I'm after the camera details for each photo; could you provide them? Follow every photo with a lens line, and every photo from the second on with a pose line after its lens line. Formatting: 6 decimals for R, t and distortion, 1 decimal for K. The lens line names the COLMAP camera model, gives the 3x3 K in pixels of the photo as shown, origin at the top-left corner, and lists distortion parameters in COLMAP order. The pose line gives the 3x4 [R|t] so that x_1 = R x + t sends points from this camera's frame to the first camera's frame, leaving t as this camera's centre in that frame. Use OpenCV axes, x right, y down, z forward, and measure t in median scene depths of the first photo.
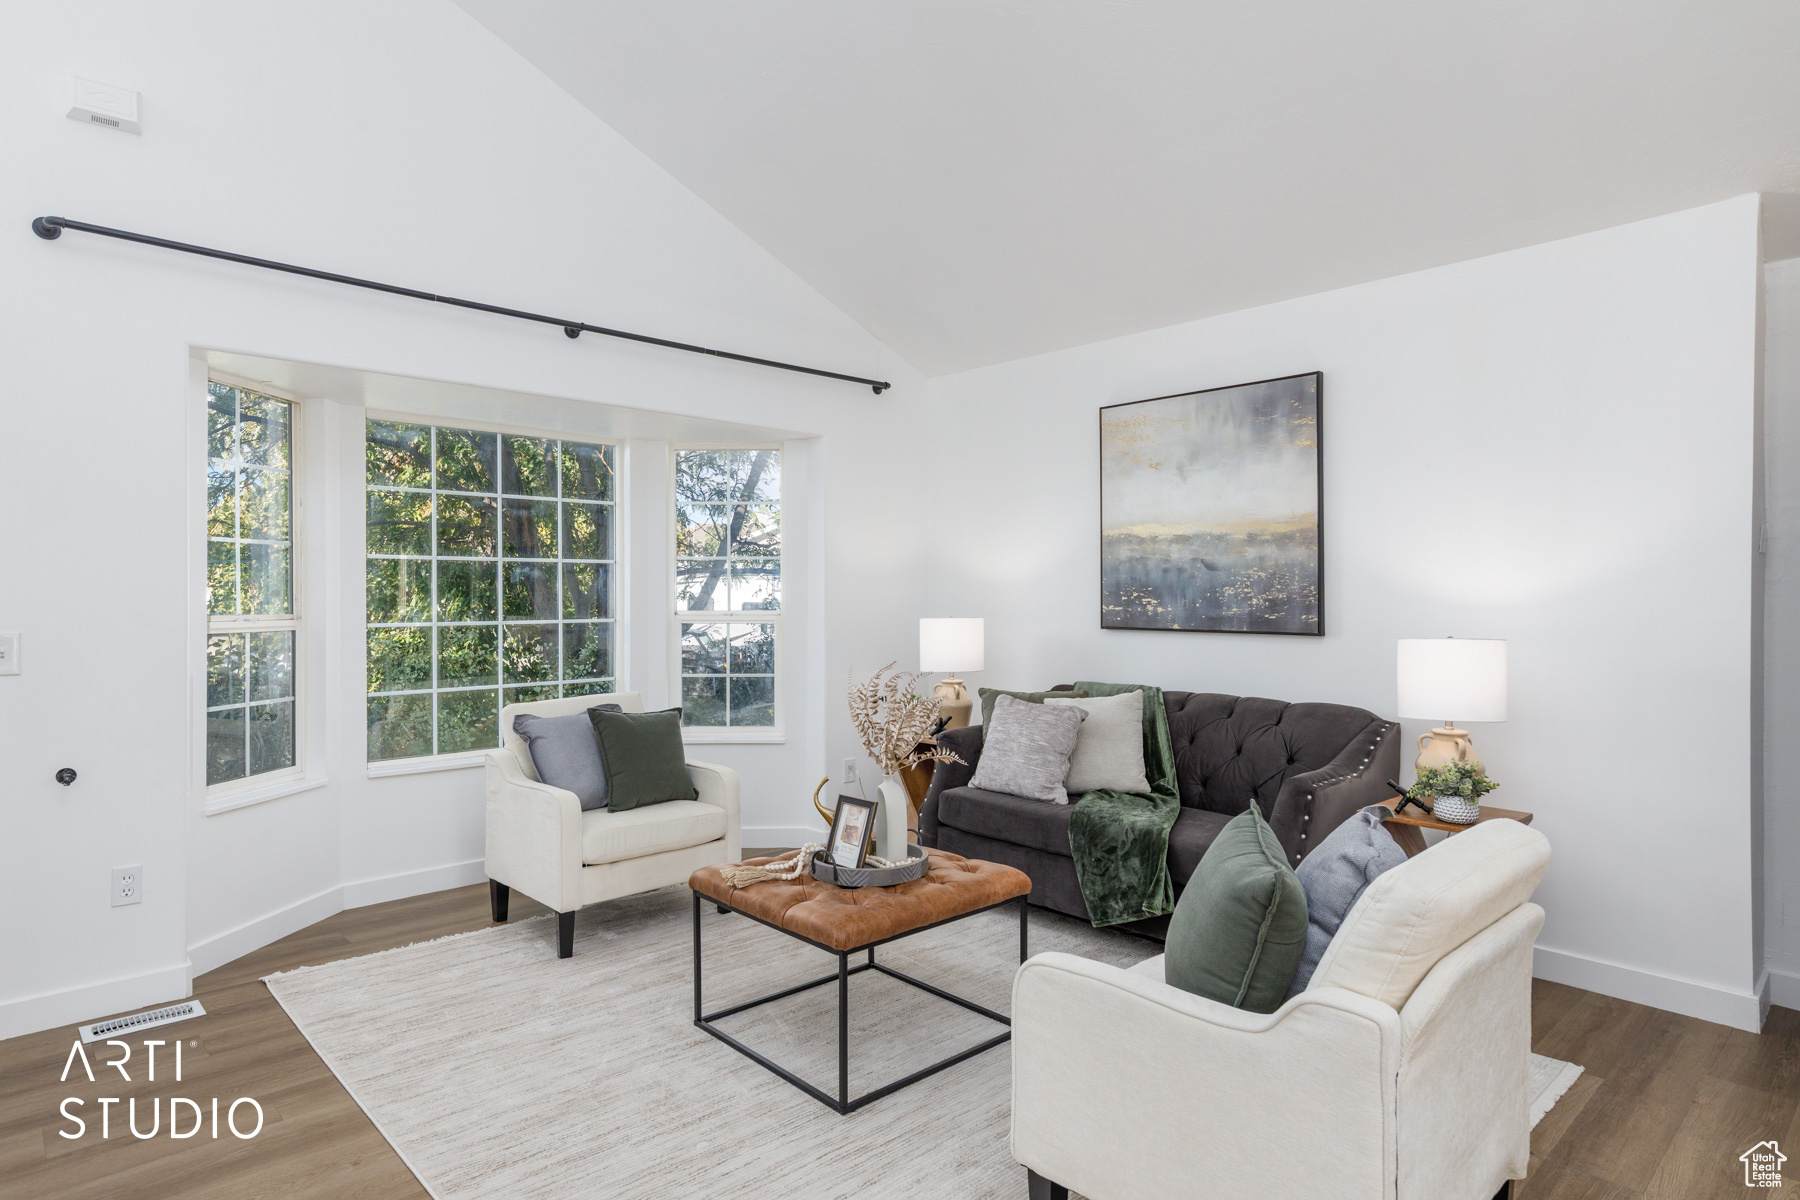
lens RADIAL K [[997.9, 0, 900.0], [0, 997.9, 600.0], [0, 0, 1]] dist [0.006822, 0.000774]
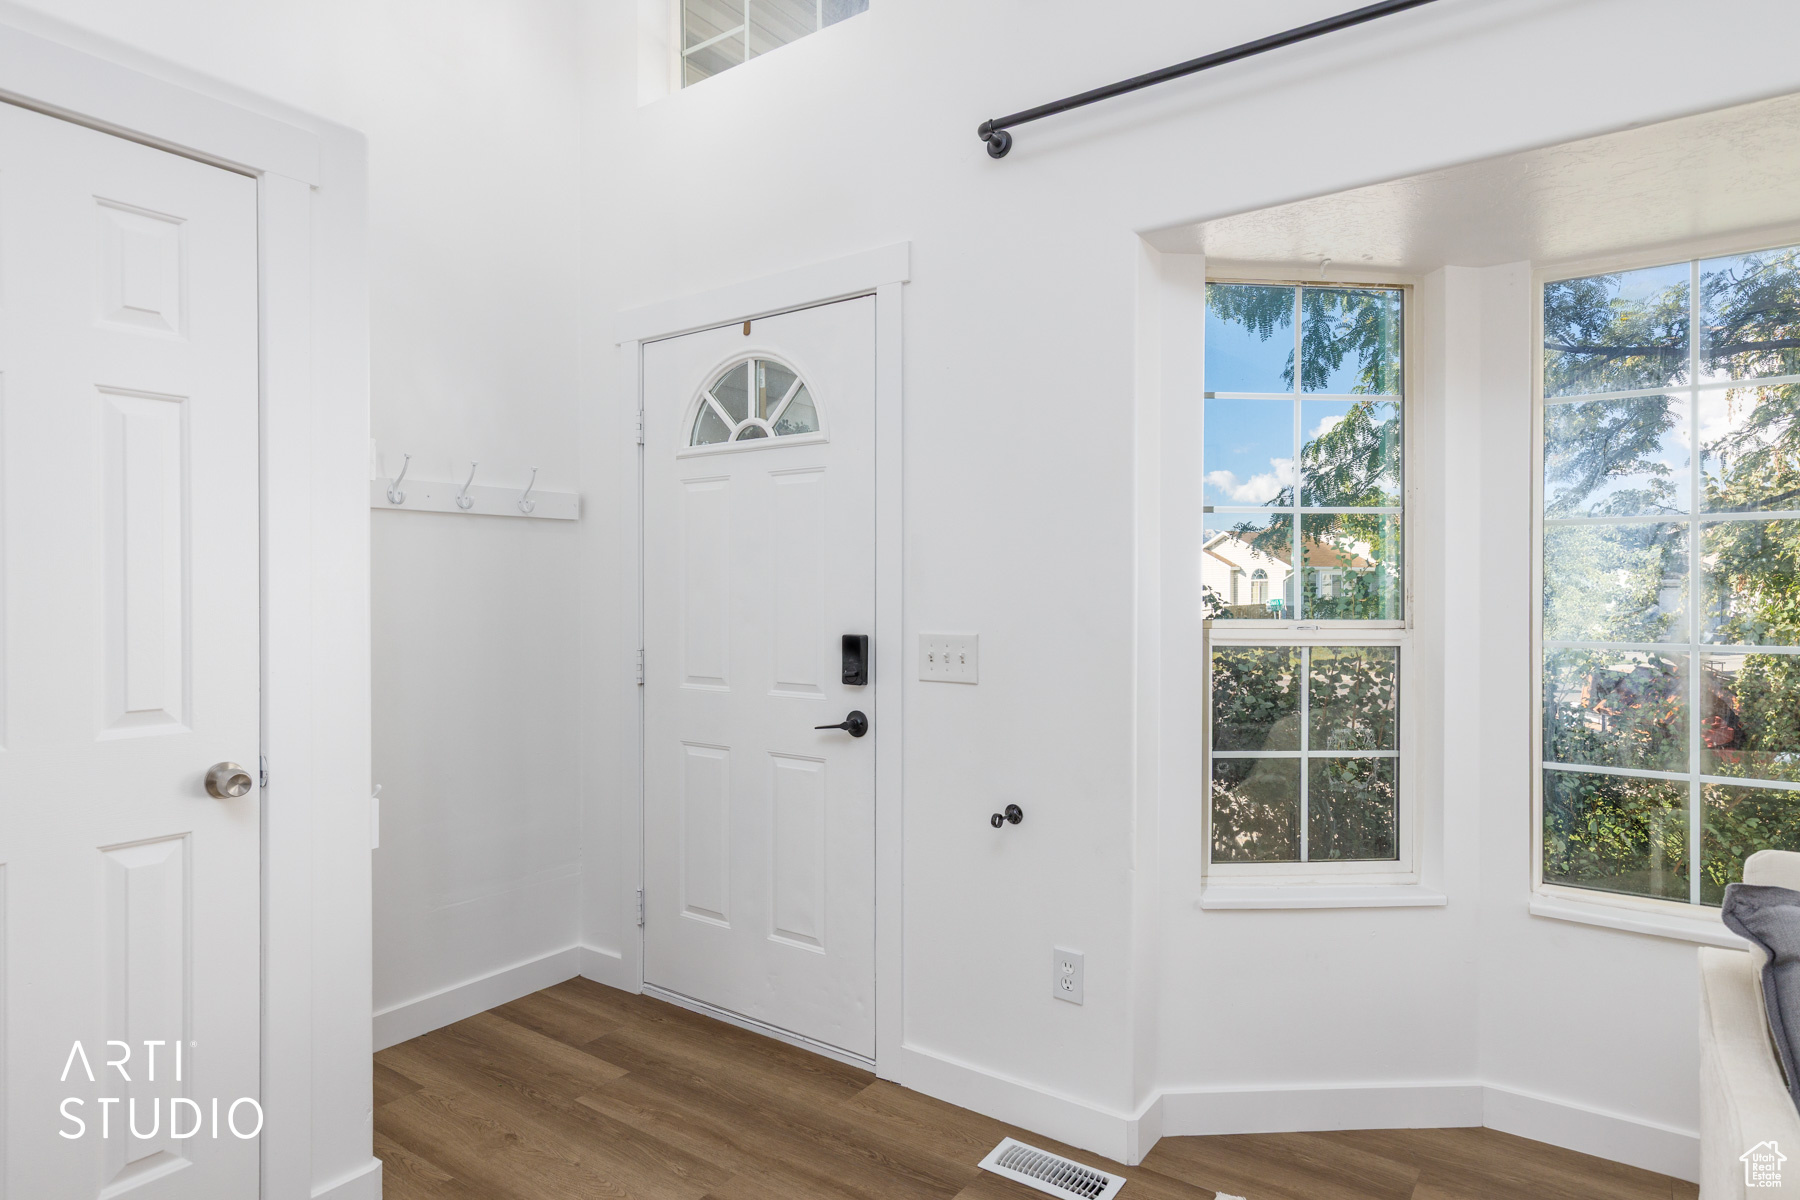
lens RADIAL K [[997.9, 0, 900.0], [0, 997.9, 600.0], [0, 0, 1]] dist [0.006822, 0.000774]
pose [[0.191570, 0.006156, -0.981460, -0.053183], [-0.006179, 0.999968, 0.005066, 0.000298], [0.981459, 0.005094, 0.191602, 0.627696]]
